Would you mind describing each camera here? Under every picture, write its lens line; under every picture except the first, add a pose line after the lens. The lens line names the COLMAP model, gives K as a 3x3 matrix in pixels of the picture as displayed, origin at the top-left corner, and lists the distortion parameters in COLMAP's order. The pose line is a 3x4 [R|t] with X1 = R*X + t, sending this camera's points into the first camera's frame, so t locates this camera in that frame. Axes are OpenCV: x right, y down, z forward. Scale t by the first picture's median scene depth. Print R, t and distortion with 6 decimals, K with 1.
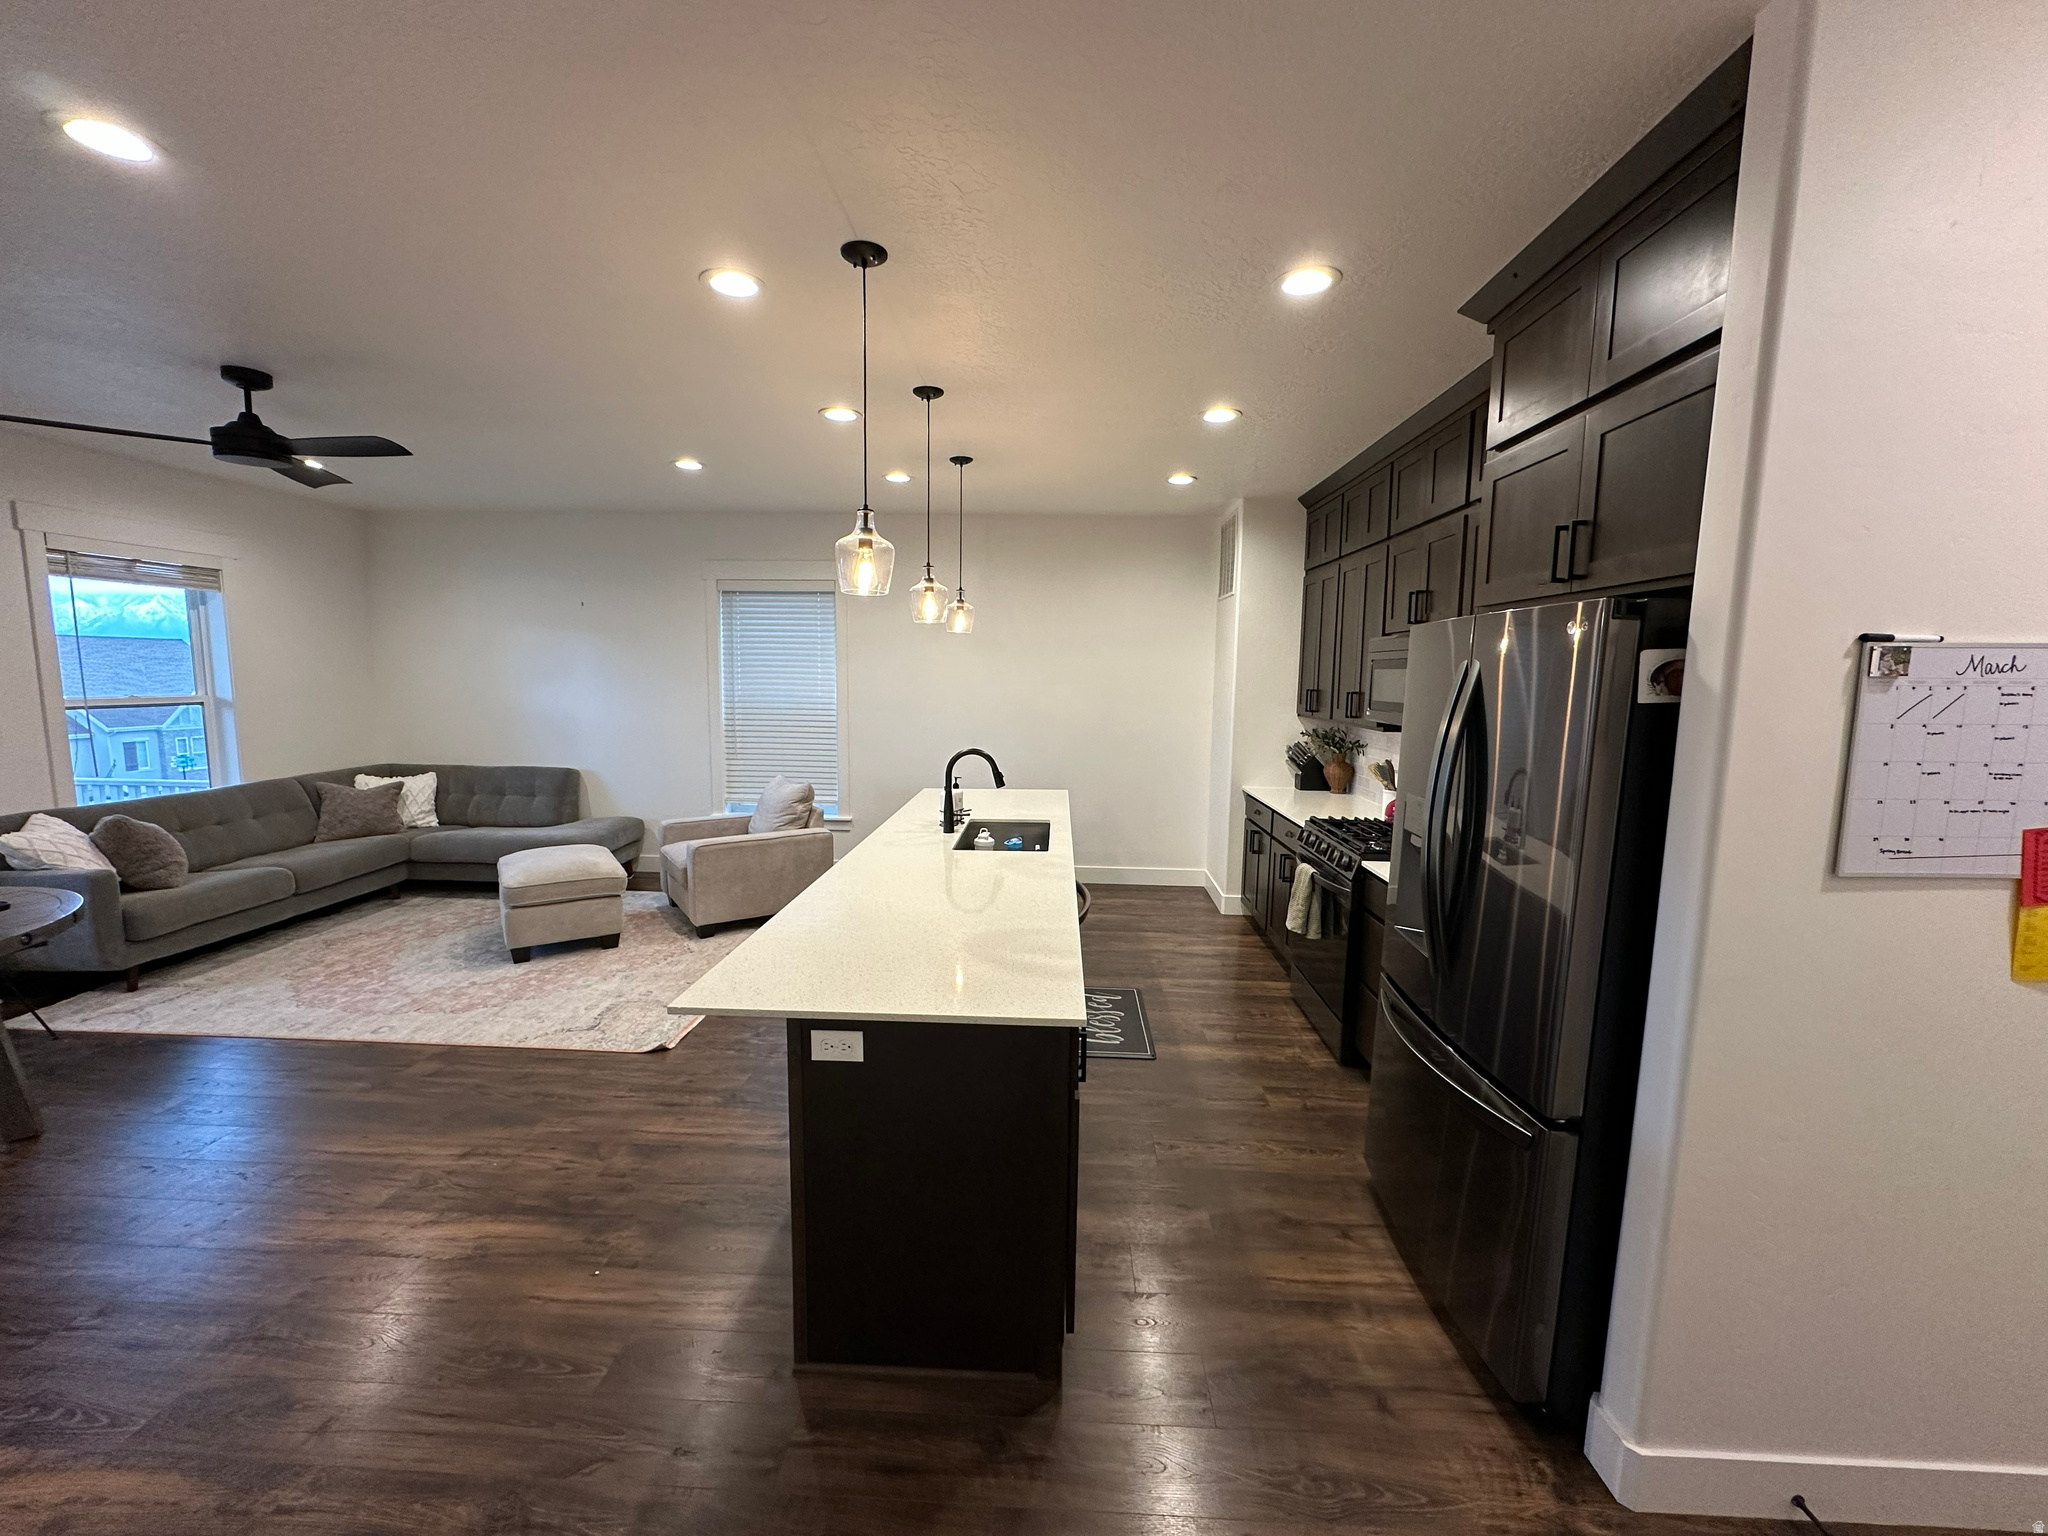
lens RADIAL K [[812.1, 0, 1022.0], [0, 812.1, 769.0], [0, 0, 1]] dist [-0.004057, 0.000096]
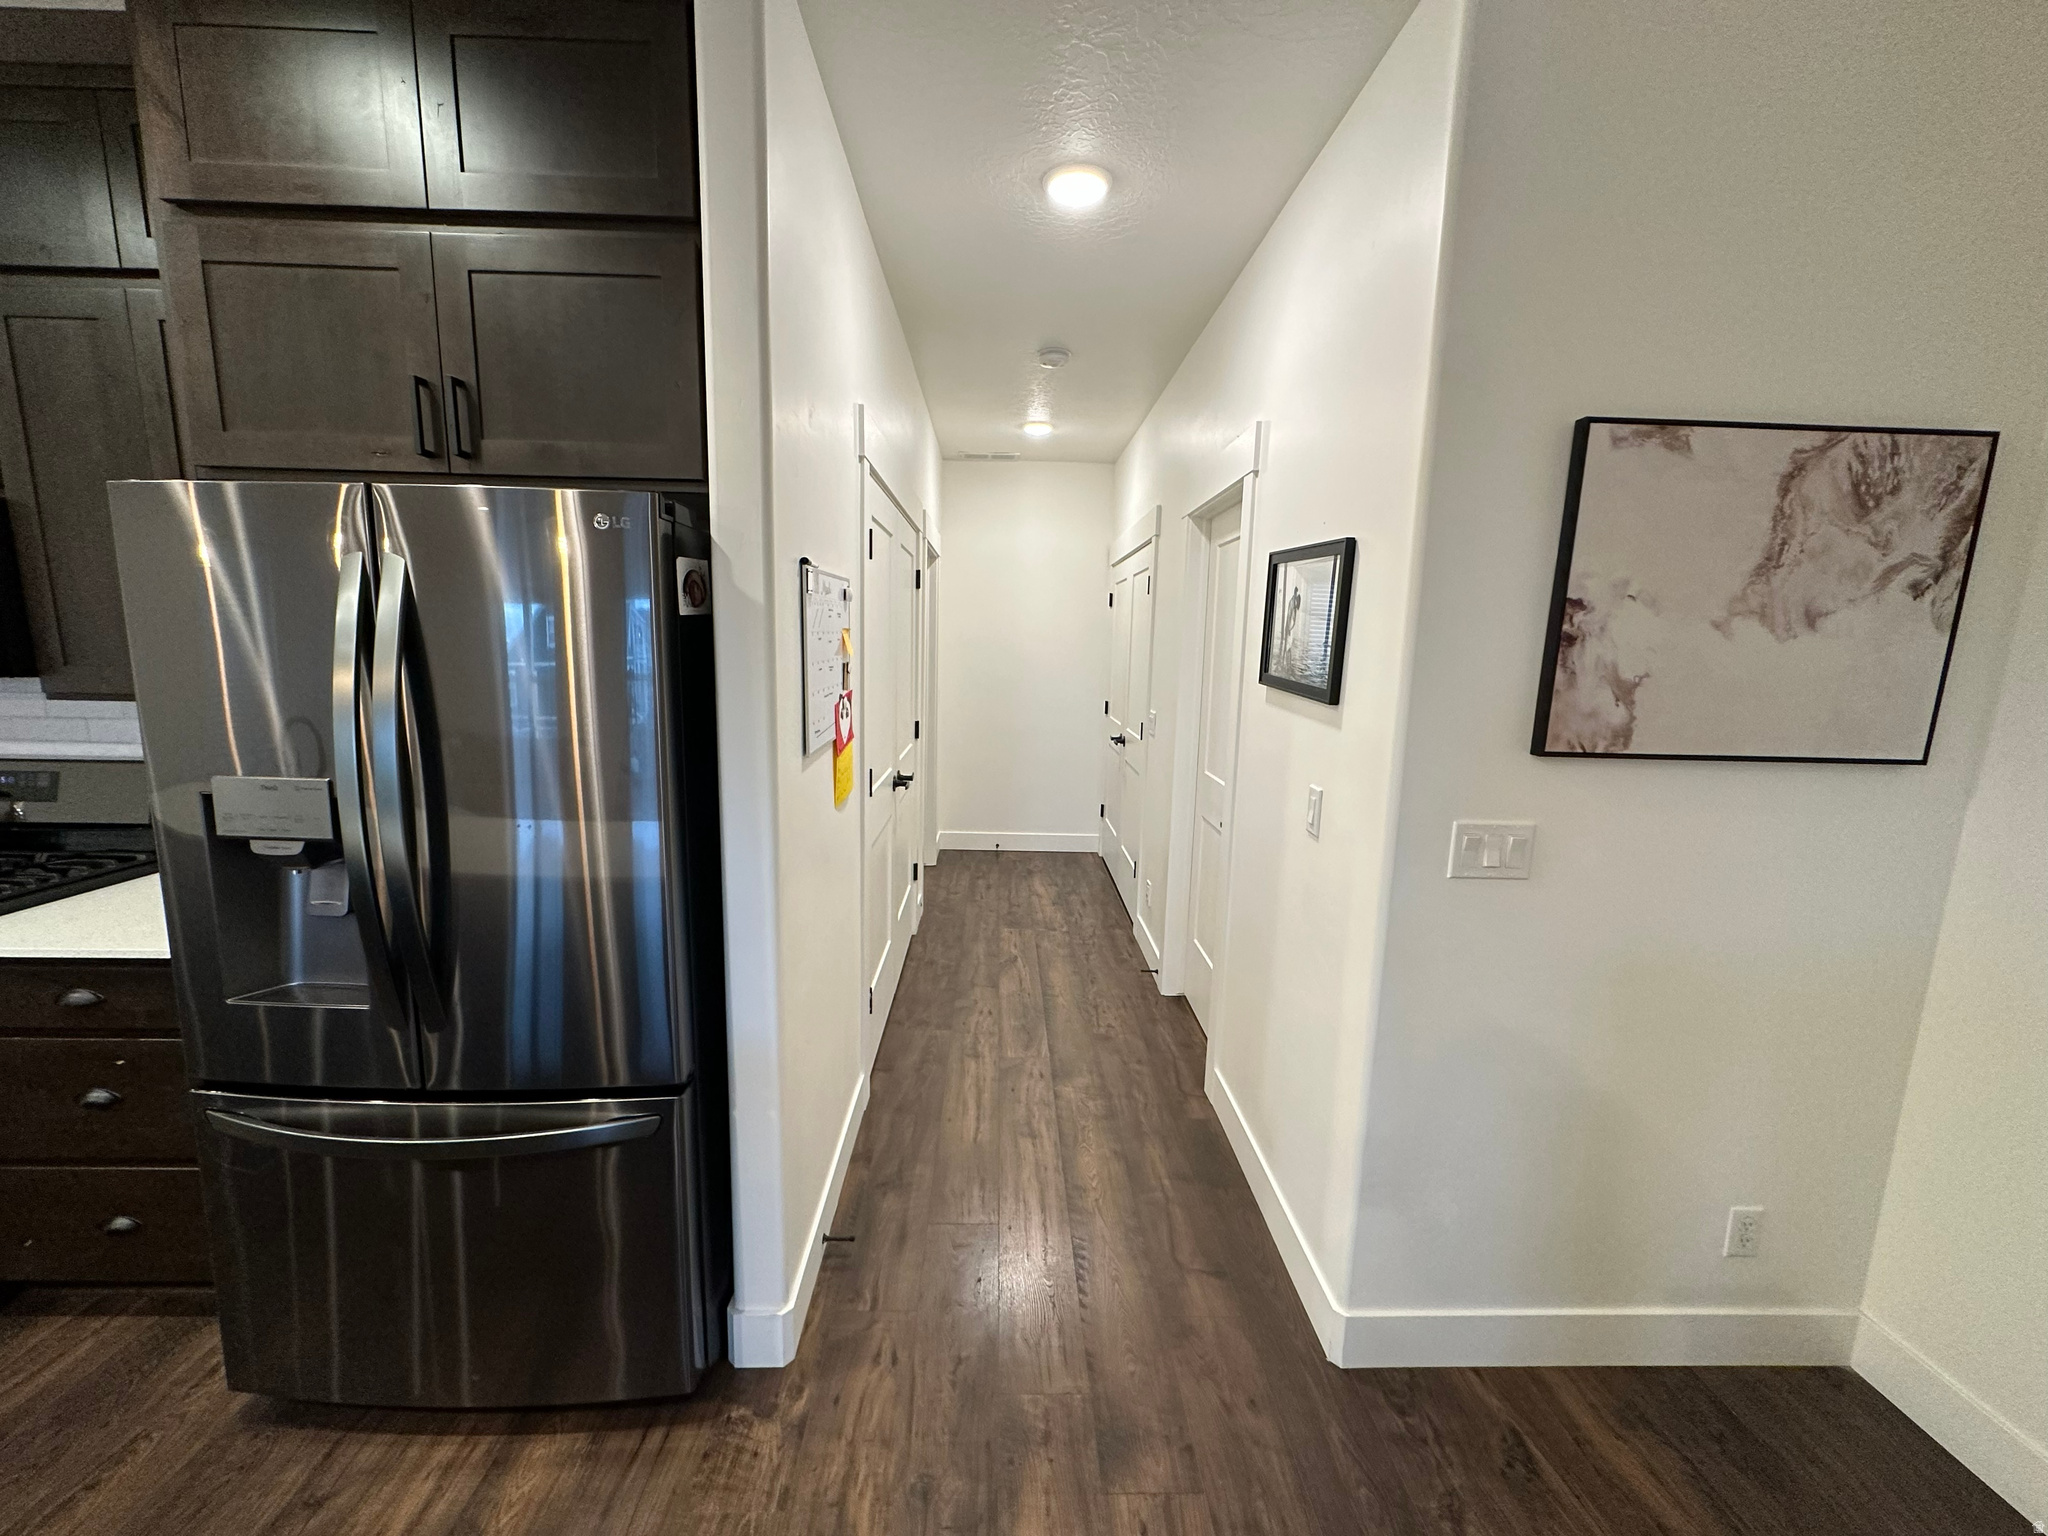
lens RADIAL K [[812.1, 0, 1019.1], [0, 812.1, 765.3], [0, 0, 1]] dist [-0.004057, 0.000096]
pose [[-0.073175, -0.175253, 0.981800, -0.187957], [0.092473, 0.979006, 0.181647, -0.041185], [-0.993023, 0.104082, -0.055433, 0.608064]]
